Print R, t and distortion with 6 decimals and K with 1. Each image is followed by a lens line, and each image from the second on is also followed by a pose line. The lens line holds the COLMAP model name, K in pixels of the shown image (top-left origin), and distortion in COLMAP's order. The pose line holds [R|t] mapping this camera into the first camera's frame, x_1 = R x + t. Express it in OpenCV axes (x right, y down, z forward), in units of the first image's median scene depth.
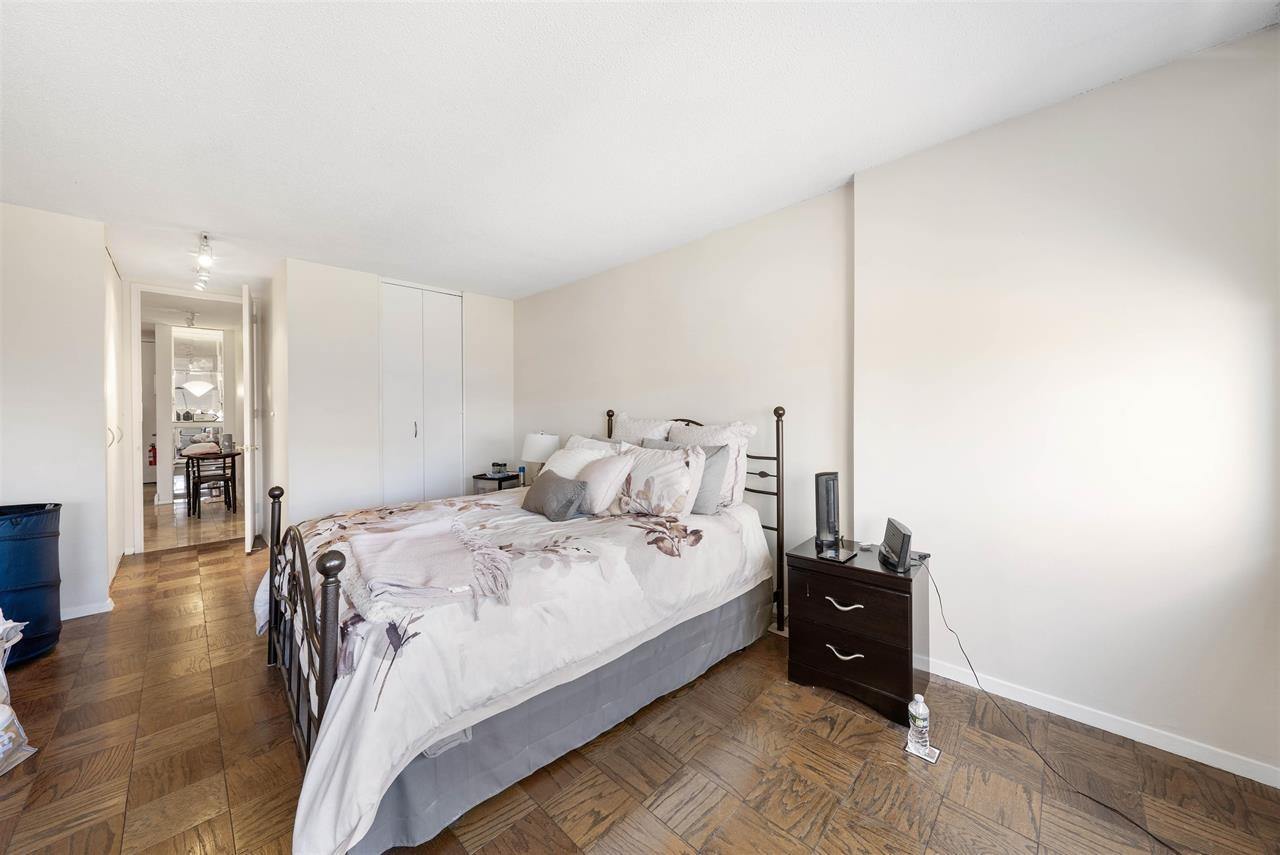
lens RADIAL K [[453.1, 0, 640.7], [0, 453.1, 416.6], [0, 0, 1]] dist [0.001988, 0.000383]
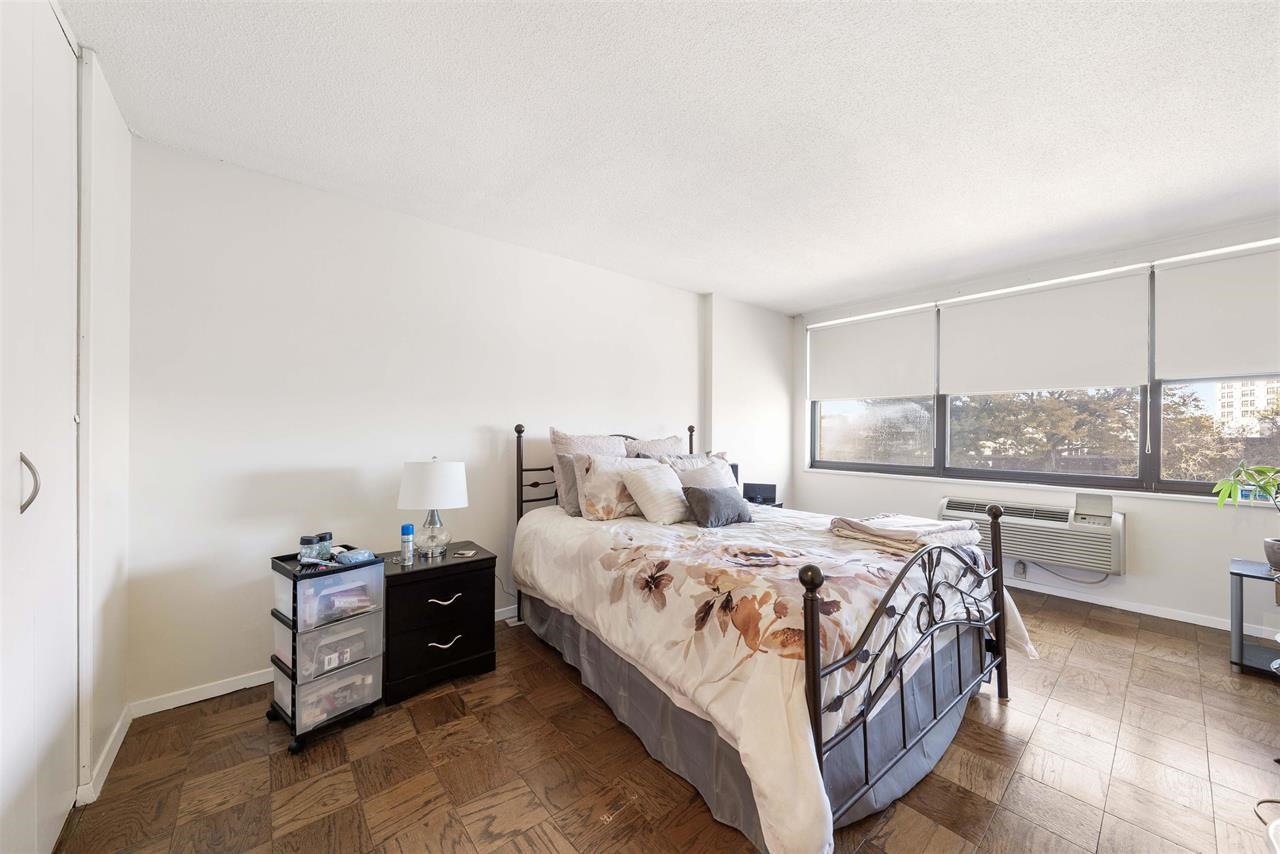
lens RADIAL K [[453.1, 0, 636.3], [0, 453.1, 431.2], [0, 0, 1]] dist [0.001988, 0.000383]
pose [[0.105589, 0.005229, 0.994396, -1.026201], [0.000992, 0.999985, -0.005364, 0.002915], [-0.994409, 0.001553, 0.105582, 0.871885]]
